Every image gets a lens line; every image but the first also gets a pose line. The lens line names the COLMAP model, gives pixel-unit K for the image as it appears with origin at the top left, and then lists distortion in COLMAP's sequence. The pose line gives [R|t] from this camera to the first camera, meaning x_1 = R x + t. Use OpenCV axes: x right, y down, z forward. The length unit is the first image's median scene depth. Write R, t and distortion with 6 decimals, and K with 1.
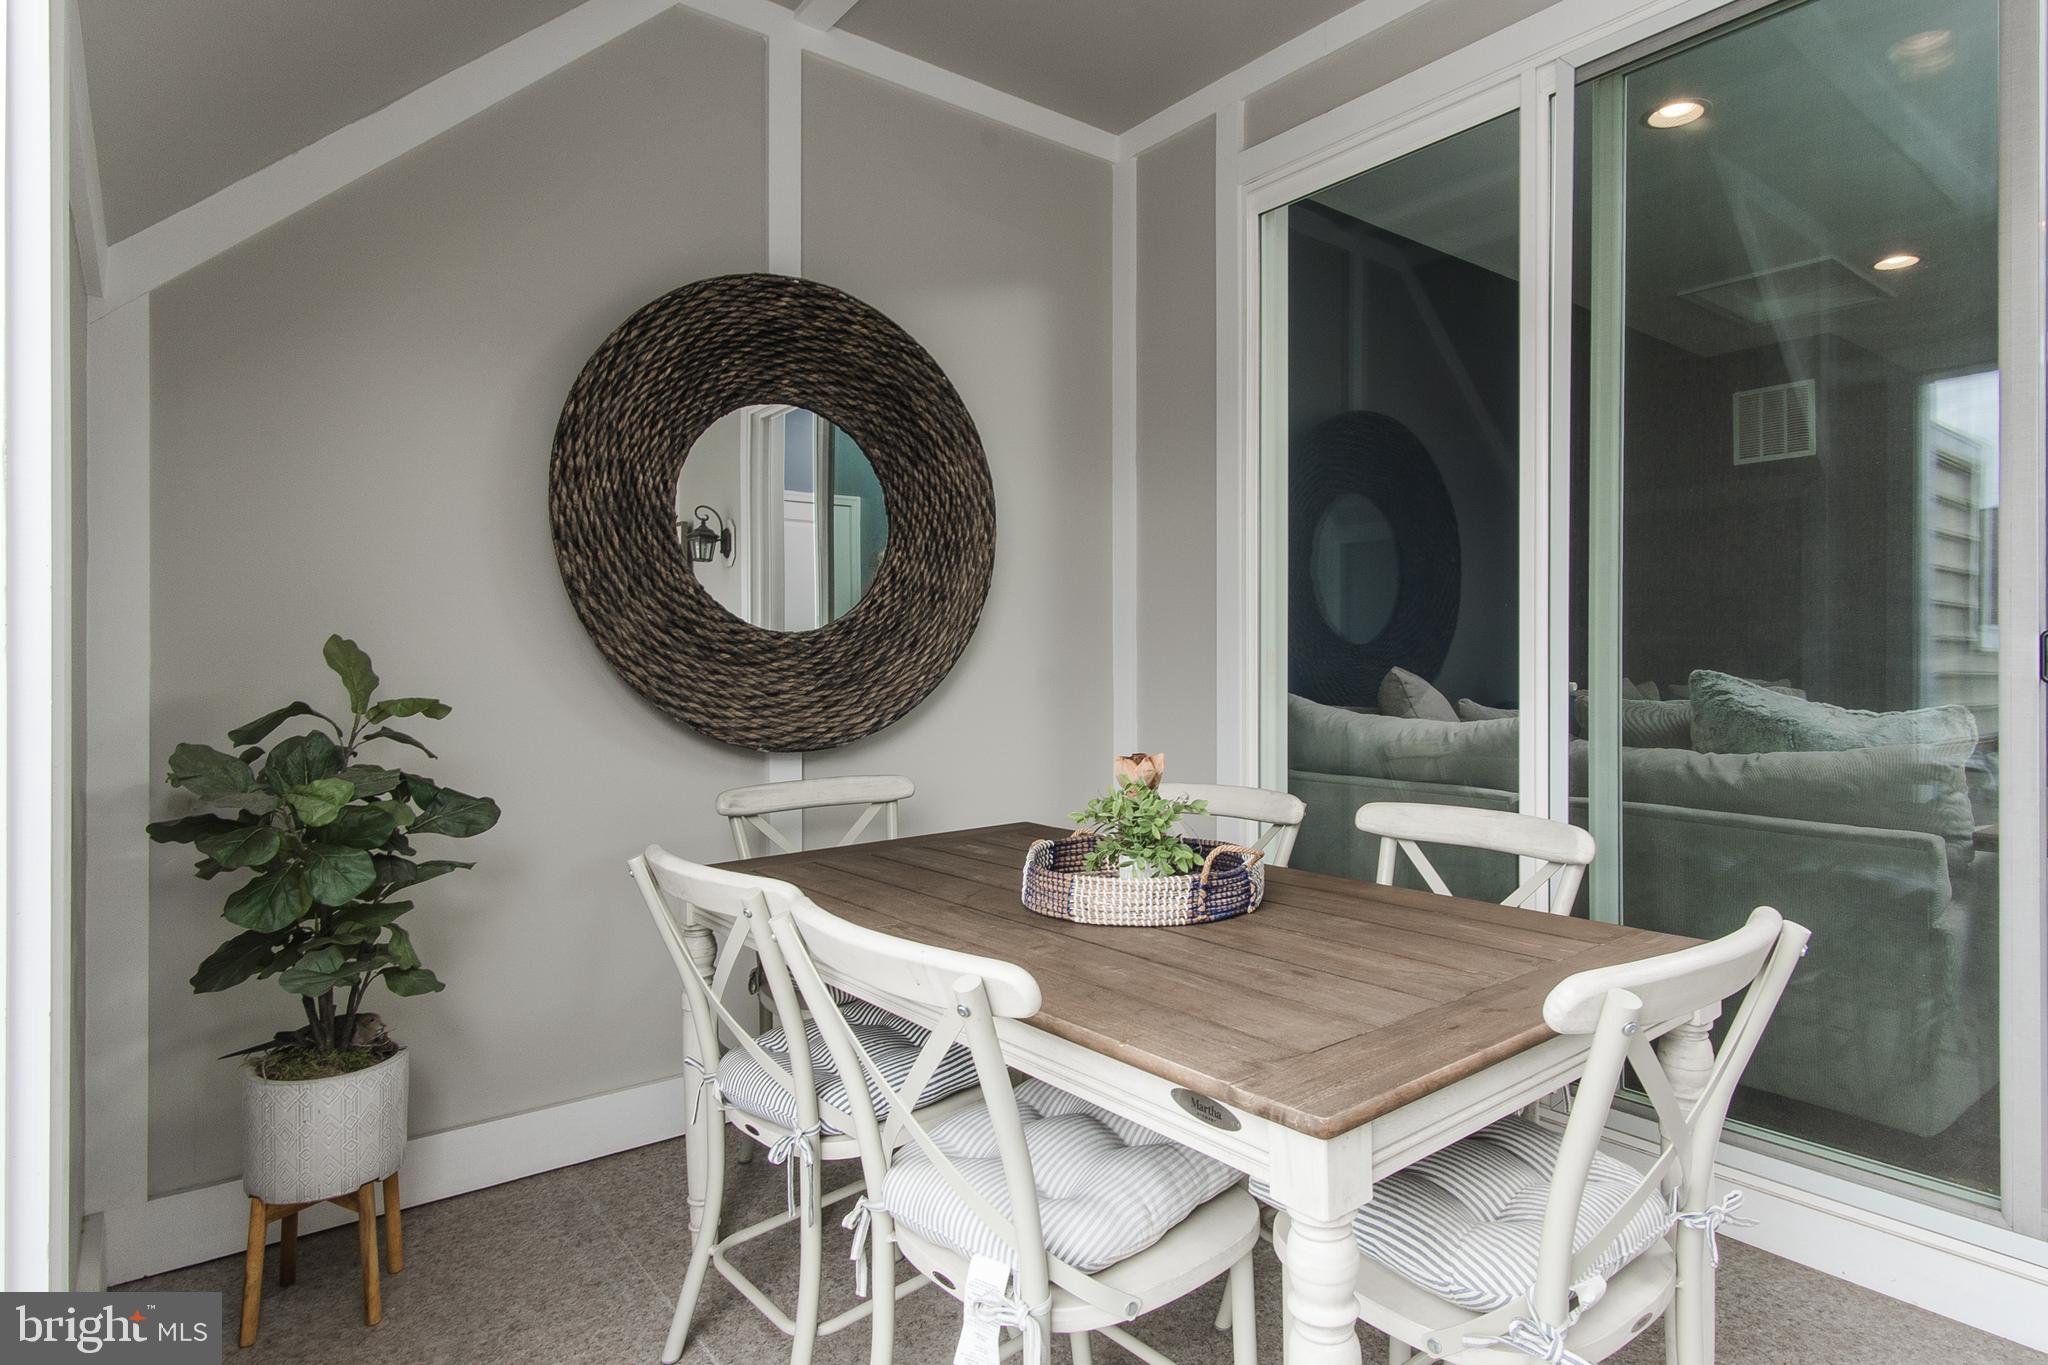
lens RADIAL K [[1104.0, 0, 1024.0], [0, 1104.0, 682.5], [0, 0, 1]] dist [-0.025375, -0.000073]
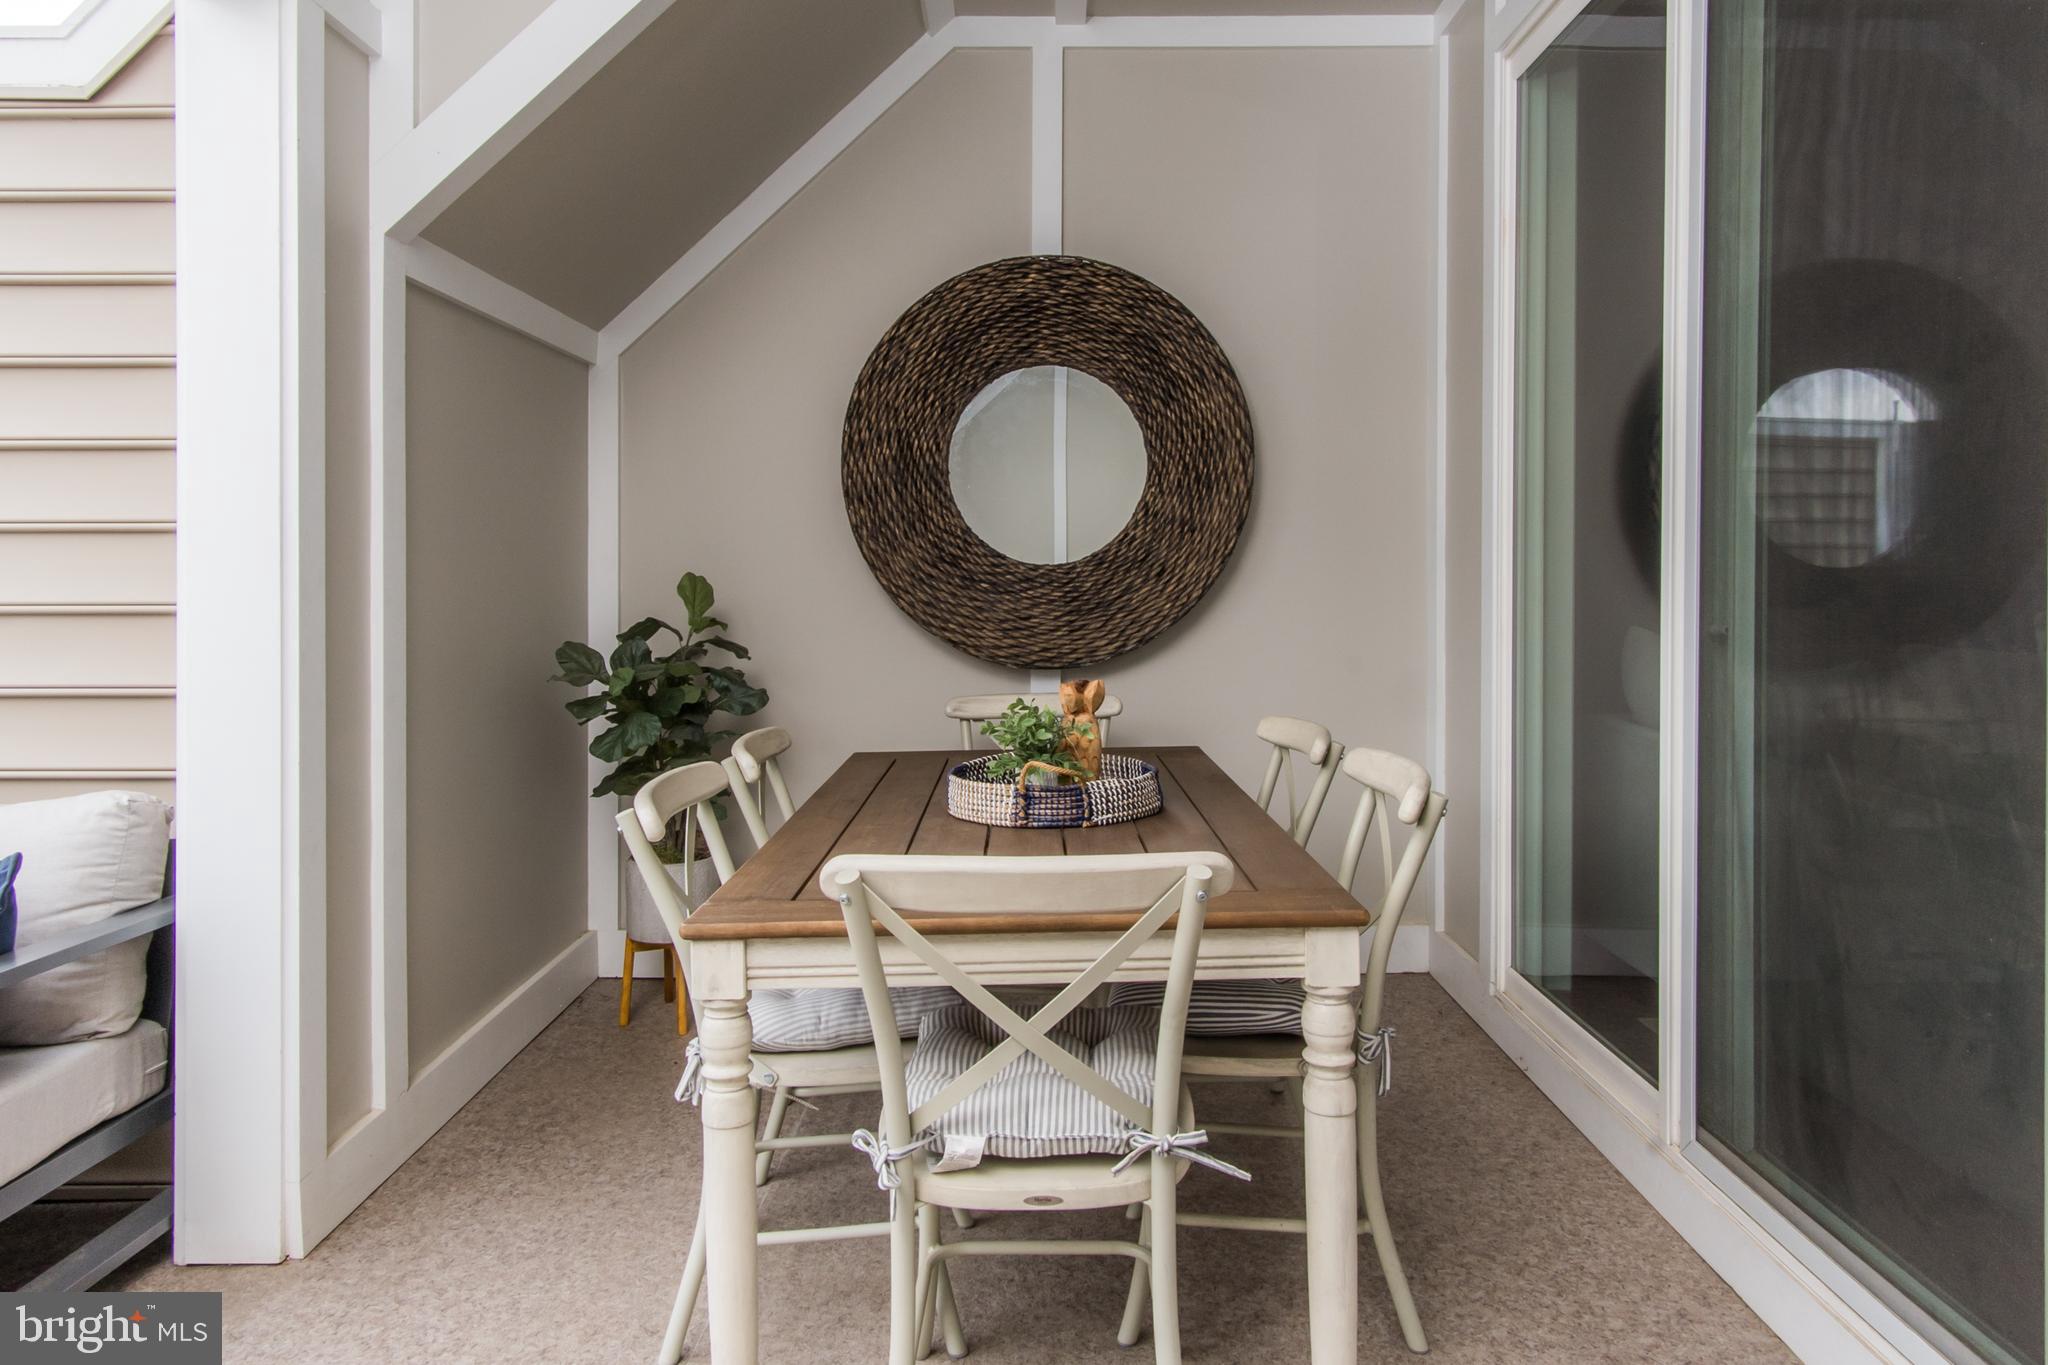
lens RADIAL K [[1186.4, 0, 1026.2], [0, 1186.4, 598.9], [0, 0, 1]] dist [-0.000128, 0.000233]
pose [[0.785215, 0.008915, -0.619159, 0.555670], [-0.009857, 0.999950, 0.001898, -0.012446], [0.619145, 0.004613, 0.785264, 0.022257]]
